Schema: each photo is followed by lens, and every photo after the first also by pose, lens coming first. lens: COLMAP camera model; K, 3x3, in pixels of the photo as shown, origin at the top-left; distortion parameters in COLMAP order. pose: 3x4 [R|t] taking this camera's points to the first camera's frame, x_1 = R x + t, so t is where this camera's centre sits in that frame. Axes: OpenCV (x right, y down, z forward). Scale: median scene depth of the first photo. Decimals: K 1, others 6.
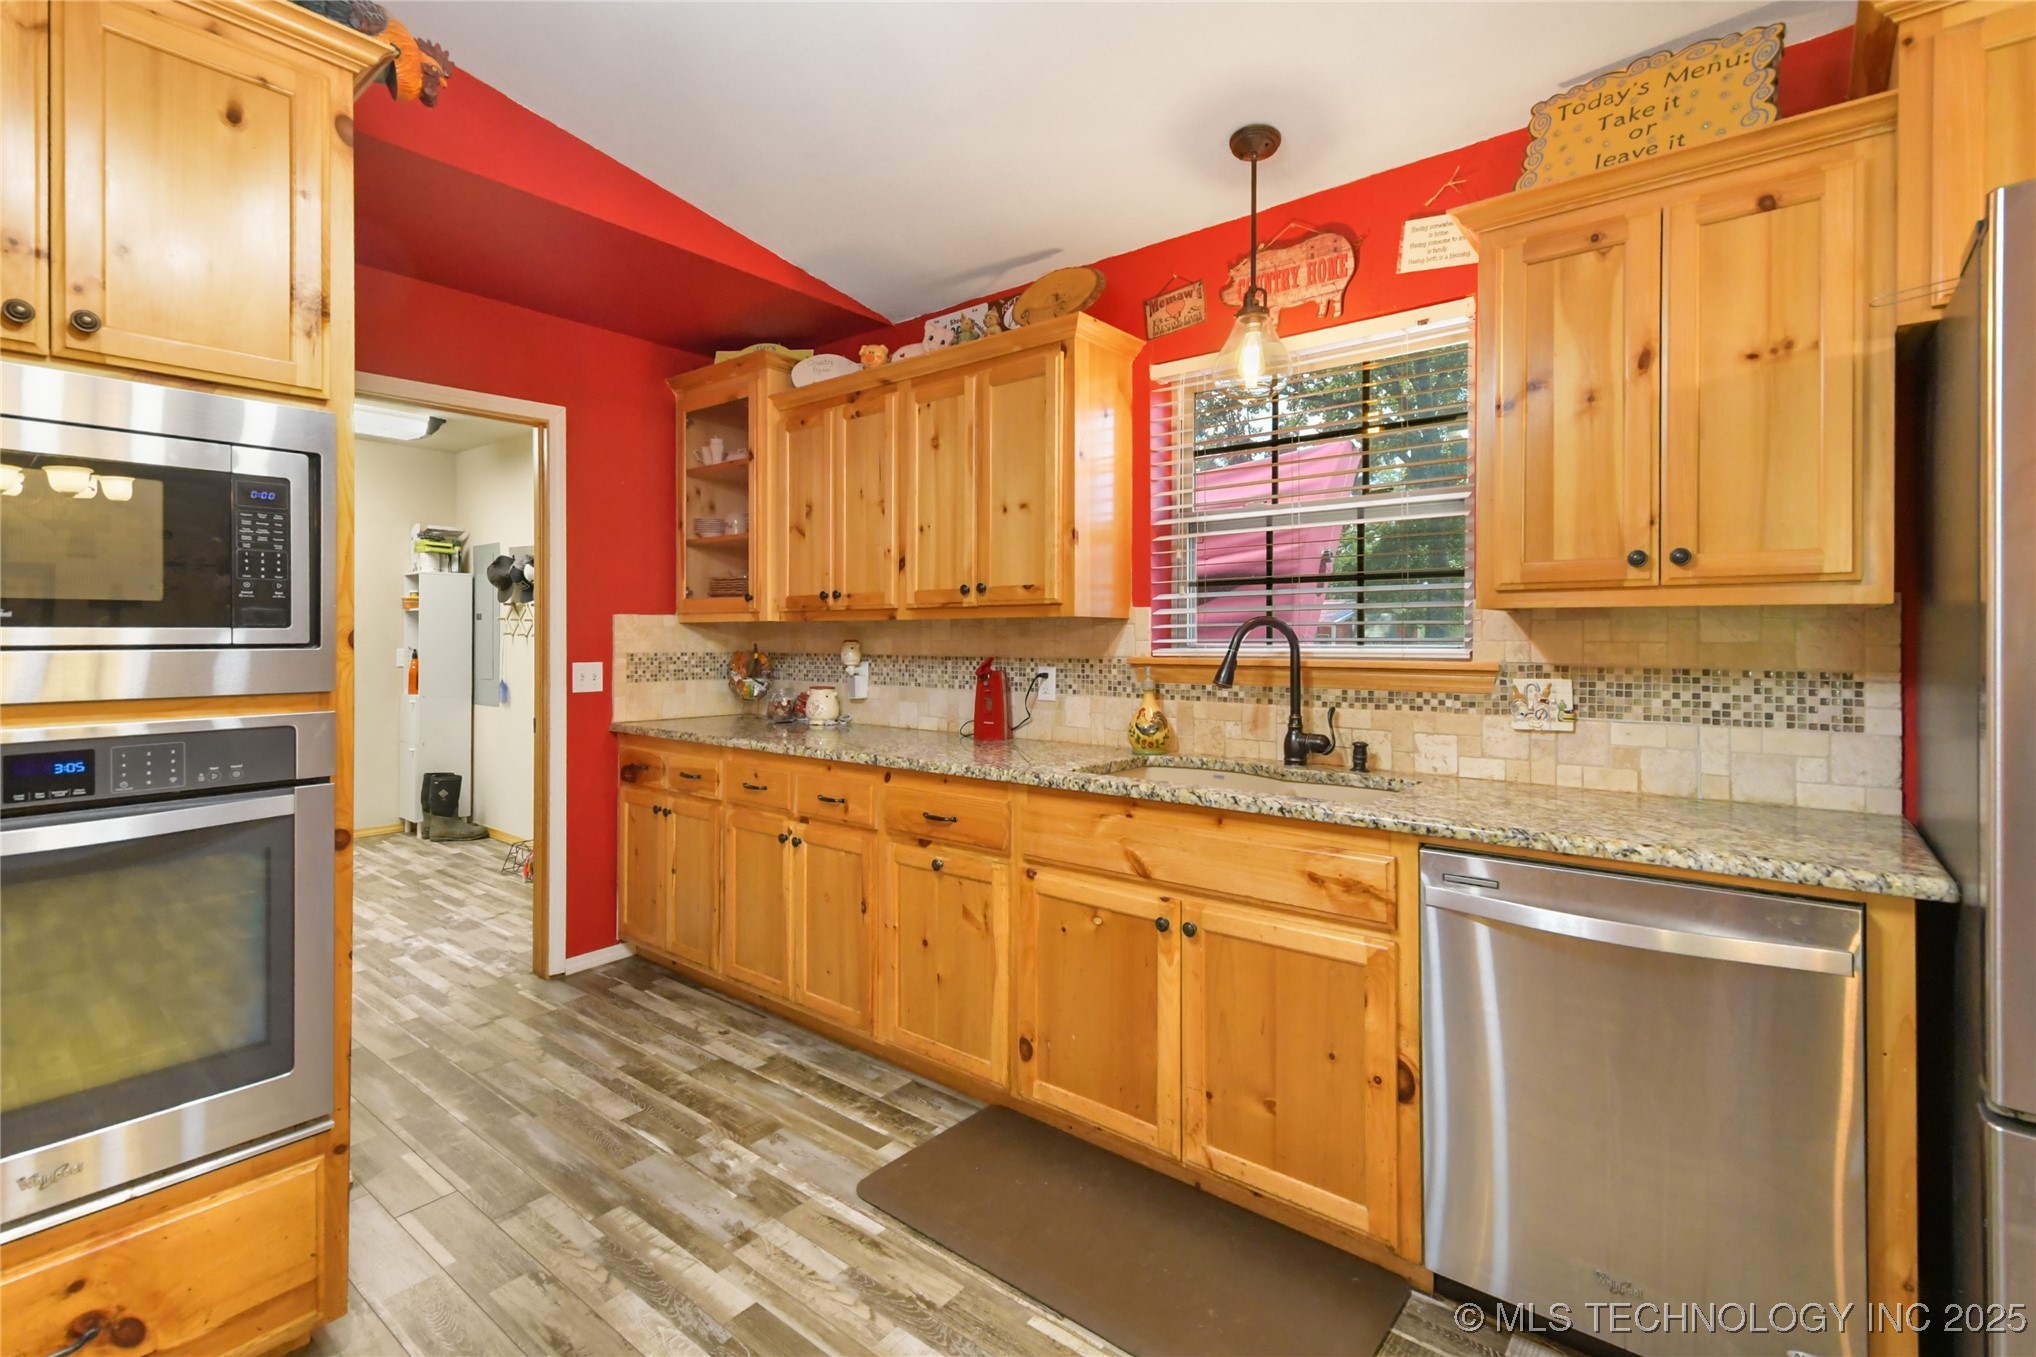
lens RADIAL K [[926.7, 0, 1000.4], [0, 926.7, 633.0], [0, 0, 1]] dist [0.015289, -0.003174]
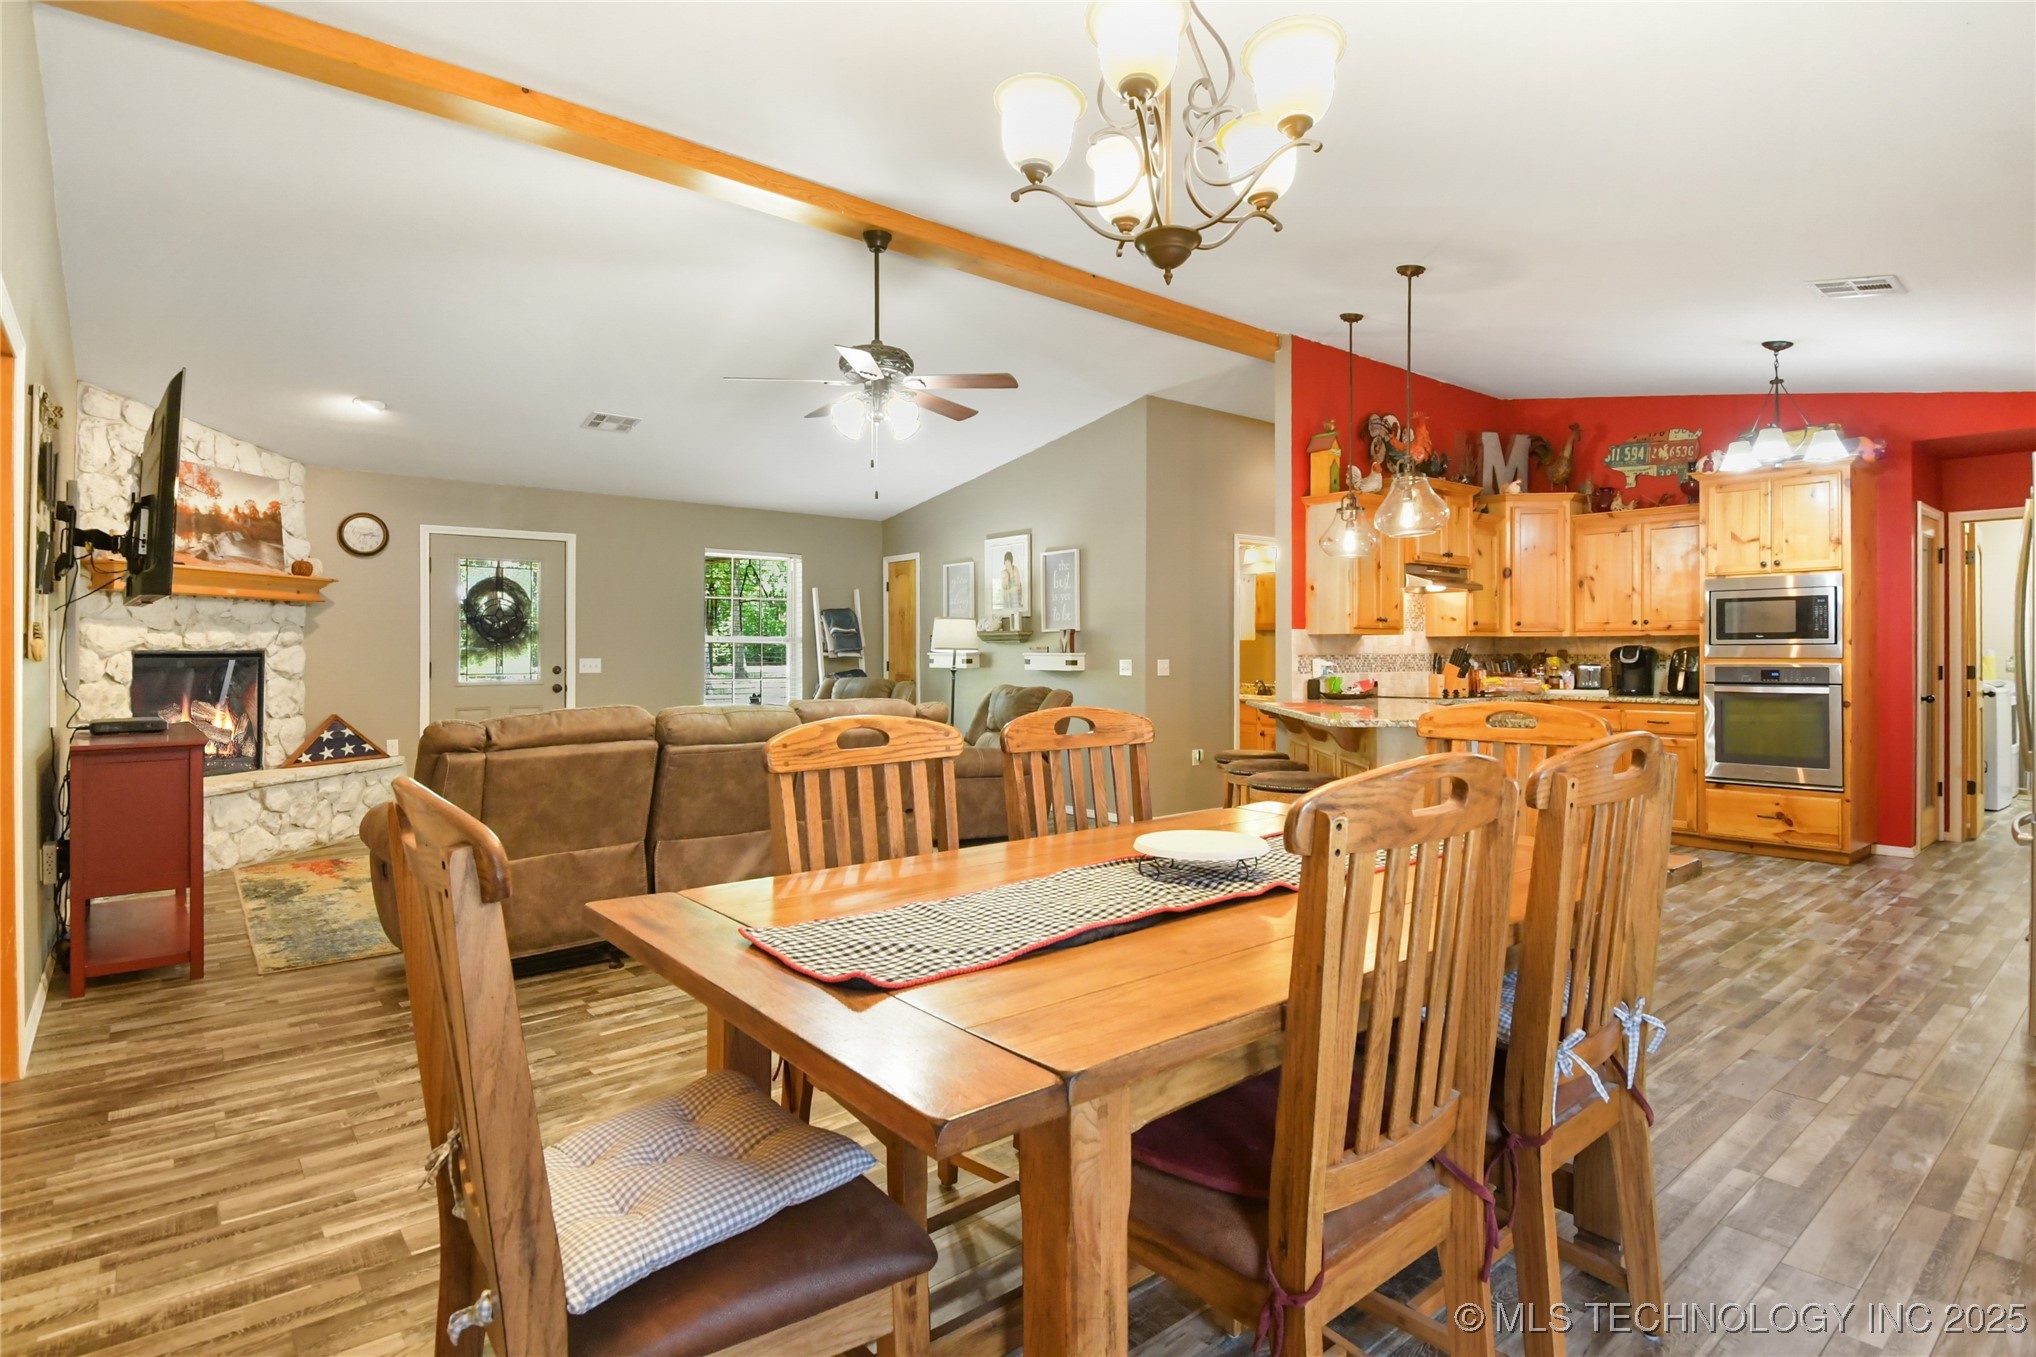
lens RADIAL K [[1022.6, 0, 1037.1], [0, 1022.6, 649.5], [0, 0, 1]] dist [0.013093, -0.018099]
pose [[-0.176120, -0.004311, -0.984359, 1.682380], [0.002580, 0.999985, -0.004841, 0.022180], [0.984365, -0.003392, -0.176107, -0.578999]]
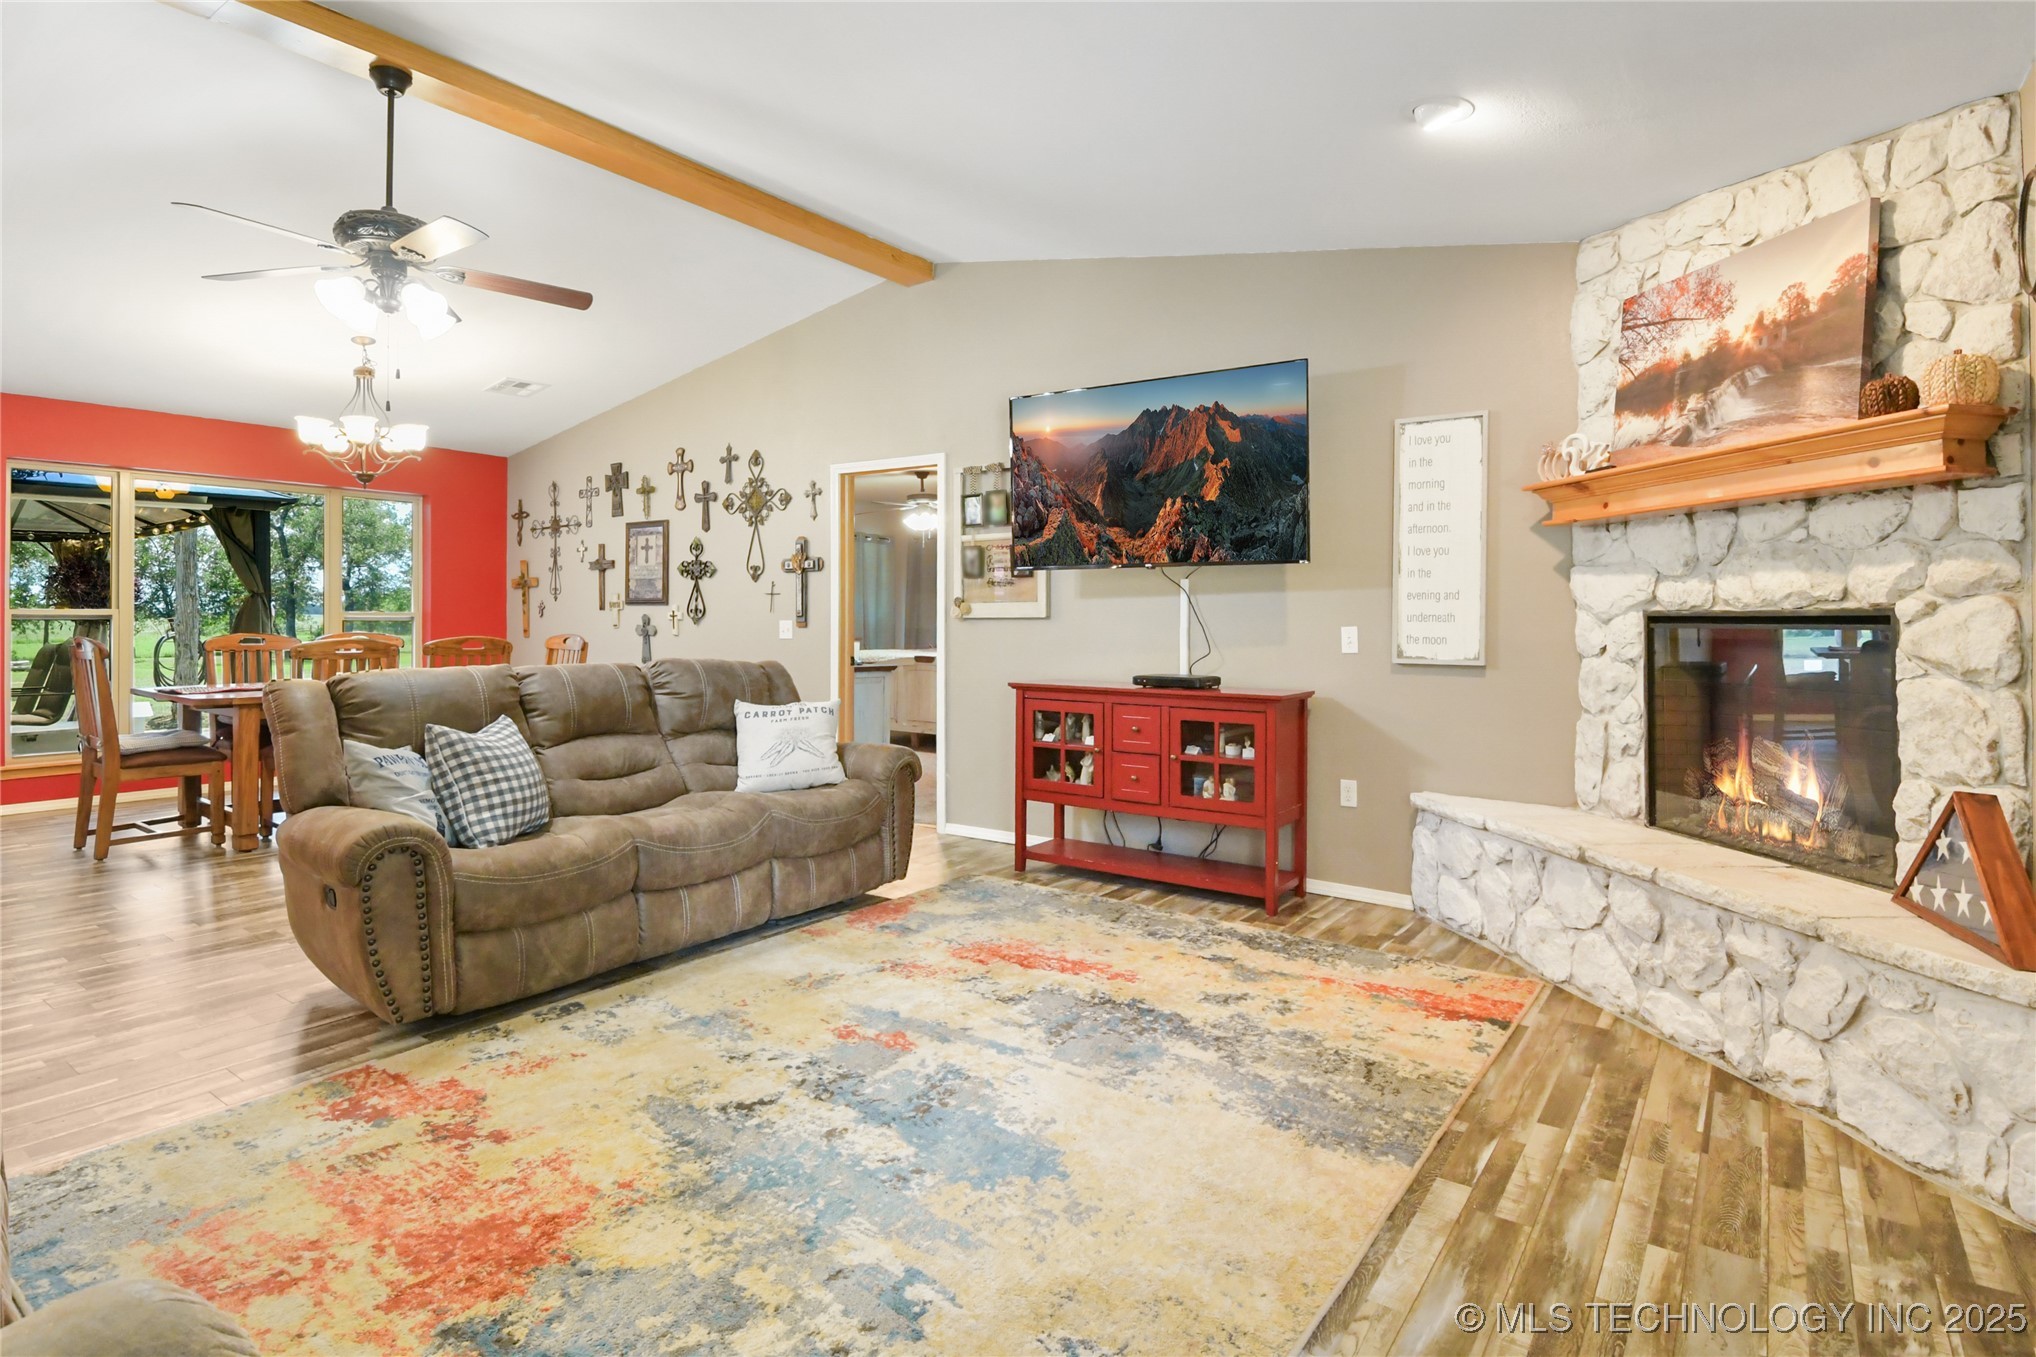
lens RADIAL K [[1022.6, 0, 1006.3], [0, 1022.6, 632.1], [0, 0, 1]] dist [0.013093, -0.018099]
pose [[-0.044064, -0.014703, 0.998920, -0.755571], [-0.006458, 0.999875, 0.014432, 0.022227], [-0.999008, -0.005815, -0.044154, -1.631353]]
